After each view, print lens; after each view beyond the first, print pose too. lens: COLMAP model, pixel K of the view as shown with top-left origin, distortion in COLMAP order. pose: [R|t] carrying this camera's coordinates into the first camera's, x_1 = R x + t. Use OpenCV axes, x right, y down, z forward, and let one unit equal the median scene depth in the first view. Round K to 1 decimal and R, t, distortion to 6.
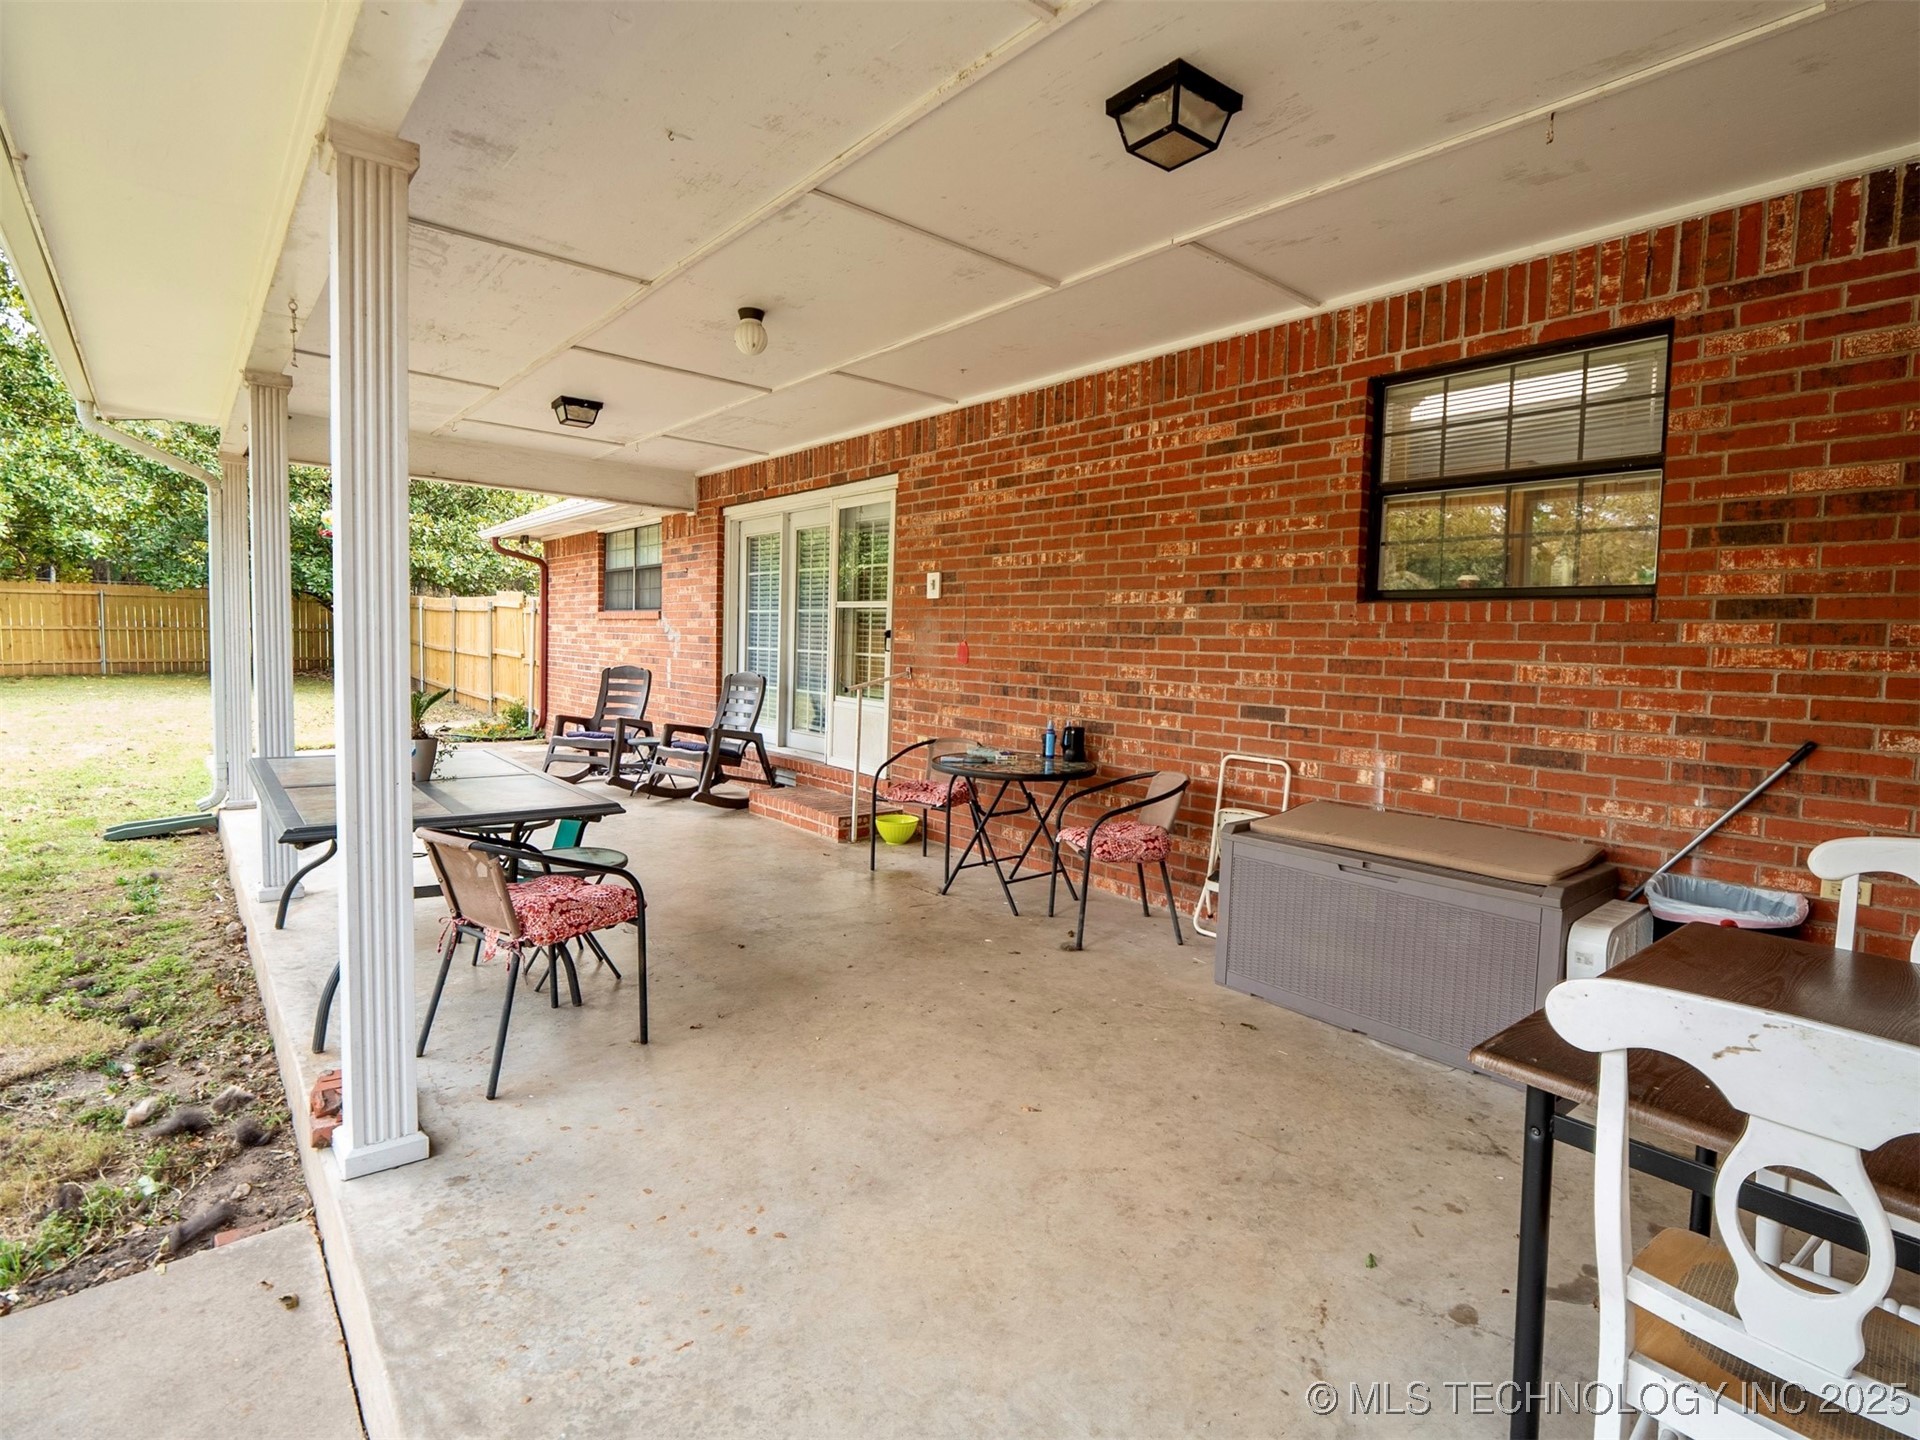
lens RADIAL K [[955.3, 0, 982.0], [0, 955.3, 700.4], [0, 0, 1]] dist [-0.000684, -0.010640]
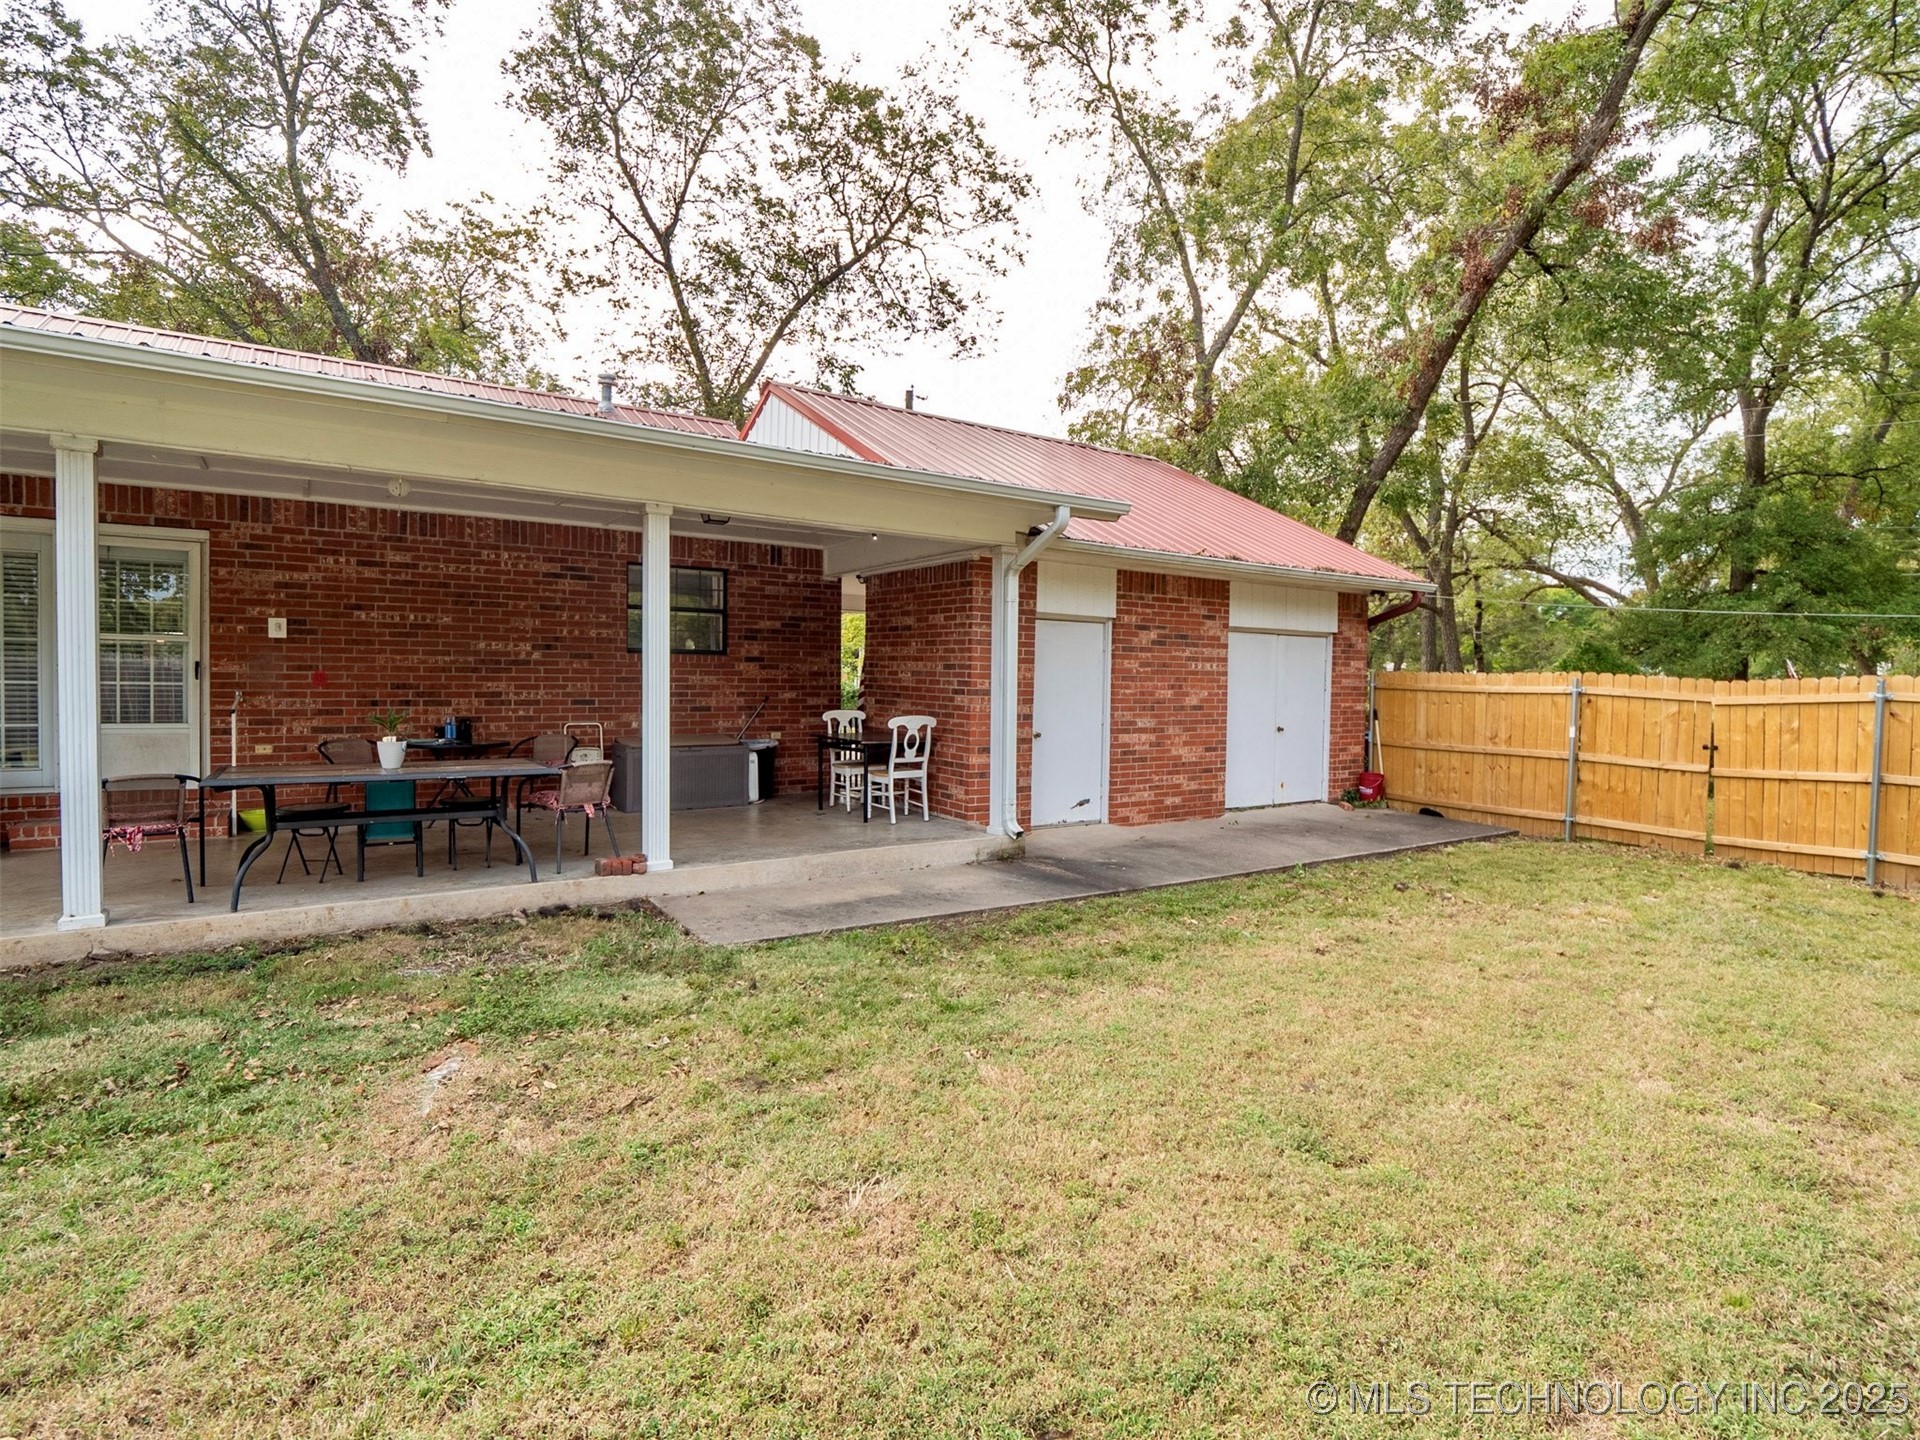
lens RADIAL K [[955.3, 0, 982.0], [0, 955.3, 700.4], [0, 0, 1]] dist [-0.000684, -0.010640]
pose [[0.093609, -0.051200, 0.994292, -1.414510], [0.051389, 0.997594, 0.046532, -0.036105], [-0.994282, 0.046740, 0.096015, -0.089300]]
